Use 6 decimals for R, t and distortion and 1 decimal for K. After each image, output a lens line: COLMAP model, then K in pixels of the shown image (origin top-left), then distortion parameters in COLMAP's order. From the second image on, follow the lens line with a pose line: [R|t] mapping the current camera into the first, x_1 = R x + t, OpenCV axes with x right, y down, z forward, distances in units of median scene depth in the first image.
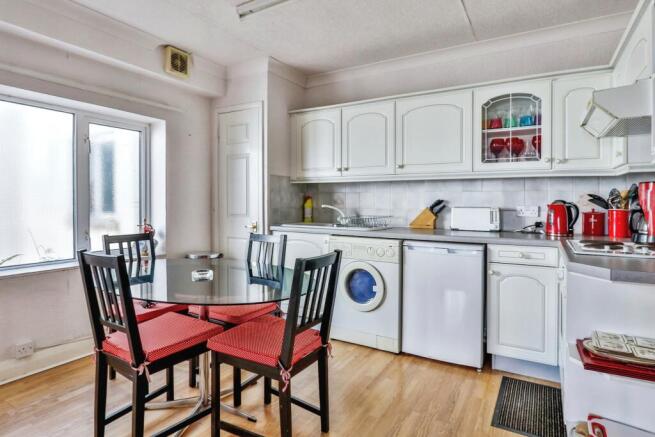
lens RADIAL K [[376.9, 0, 327.6], [0, 376.9, 201.9], [0, 0, 1]] dist [-0.000995, -0.000381]
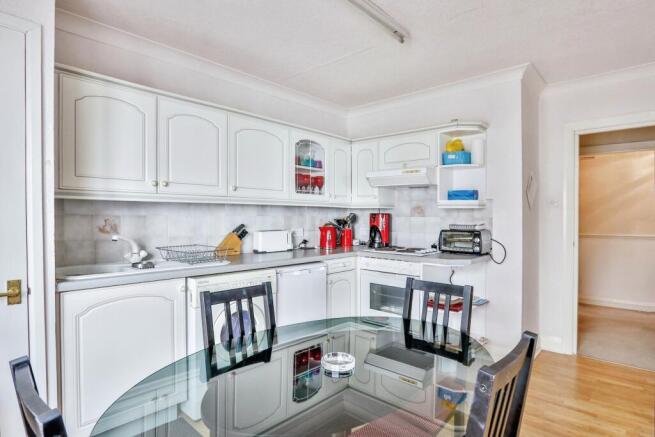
lens RADIAL K [[364.3, 0, 327.5], [0, 364.3, 218.5], [0, 0, 1]] dist [-0.000261, -0.000862]
pose [[0.192384, -0.005095, 0.981306, -0.604578], [0.003781, 0.999983, 0.004451, -0.025126], [-0.981312, 0.002854, 0.192400, 0.602204]]
